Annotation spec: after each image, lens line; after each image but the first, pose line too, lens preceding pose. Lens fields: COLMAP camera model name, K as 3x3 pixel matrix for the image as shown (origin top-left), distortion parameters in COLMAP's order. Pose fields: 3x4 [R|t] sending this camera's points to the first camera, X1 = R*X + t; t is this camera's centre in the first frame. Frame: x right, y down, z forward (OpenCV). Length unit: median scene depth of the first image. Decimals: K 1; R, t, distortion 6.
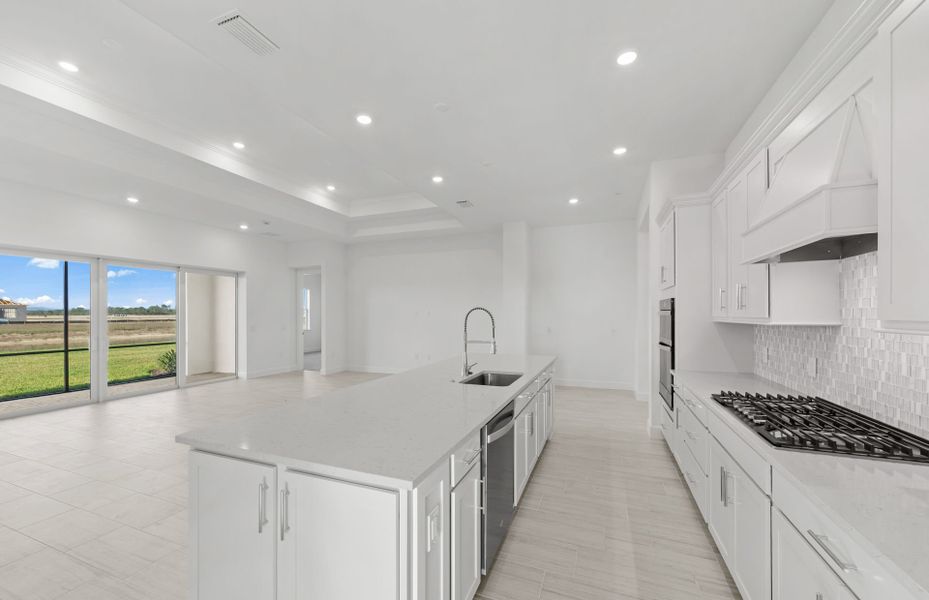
lens RADIAL K [[364.8, 0, 461.6], [0, 364.8, 315.4], [0, 0, 1]] dist [0.001116, 0.000677]
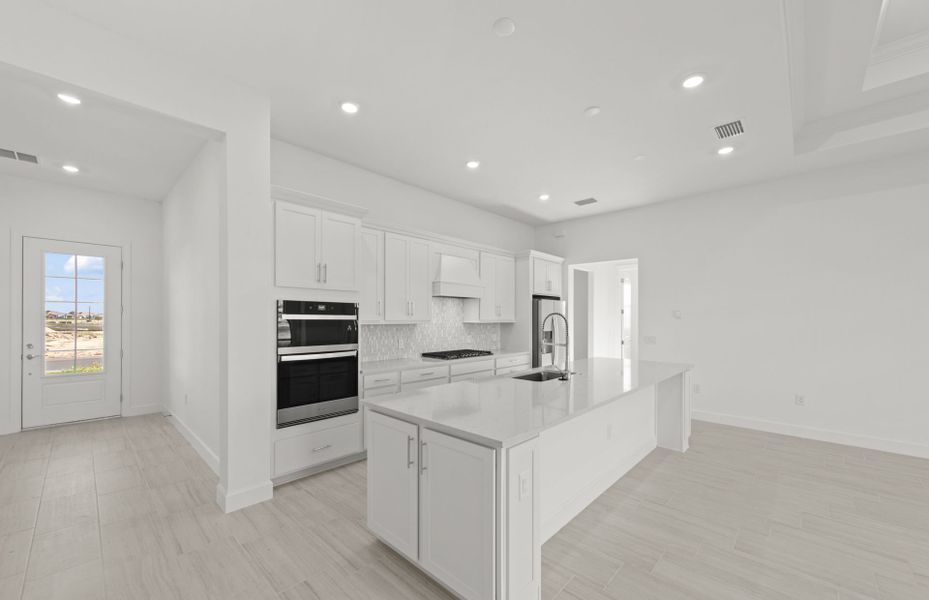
lens RADIAL K [[364.8, 0, 463.3], [0, 364.8, 317.8], [0, 0, 1]] dist [0.001116, 0.000677]
pose [[-0.926633, -0.001297, 0.375964, -0.046138], [0.000888, 0.999984, 0.005638, -0.005694], [-0.375965, 0.005558, -0.926617, 0.812770]]
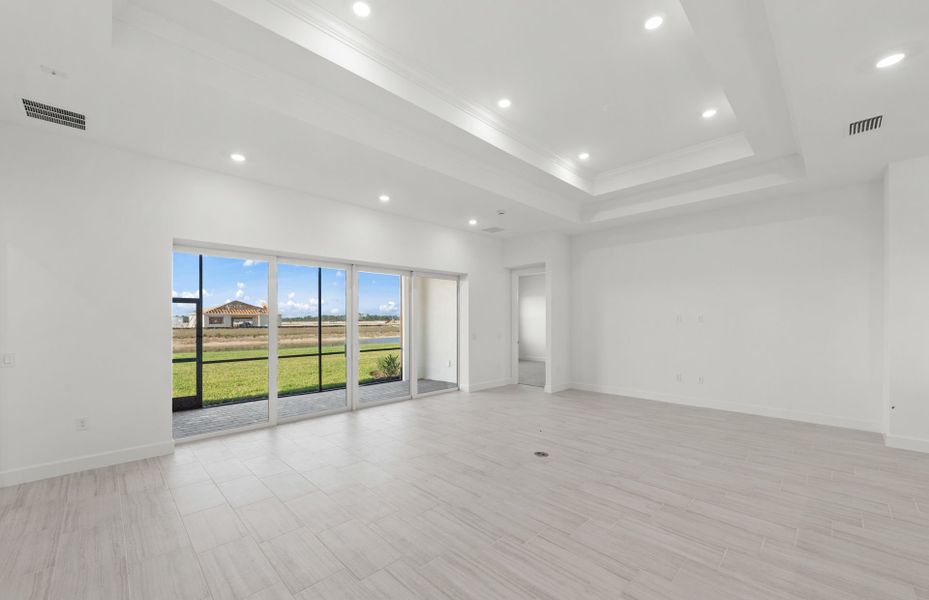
lens RADIAL K [[364.8, 0, 452.6], [0, 364.8, 318.0], [0, 0, 1]] dist [0.001116, 0.000677]
pose [[0.907998, -0.003340, -0.418960, -0.251412], [-0.001001, 0.999948, -0.010142, -0.000005], [0.418972, 0.009629, 0.907948, 0.164598]]
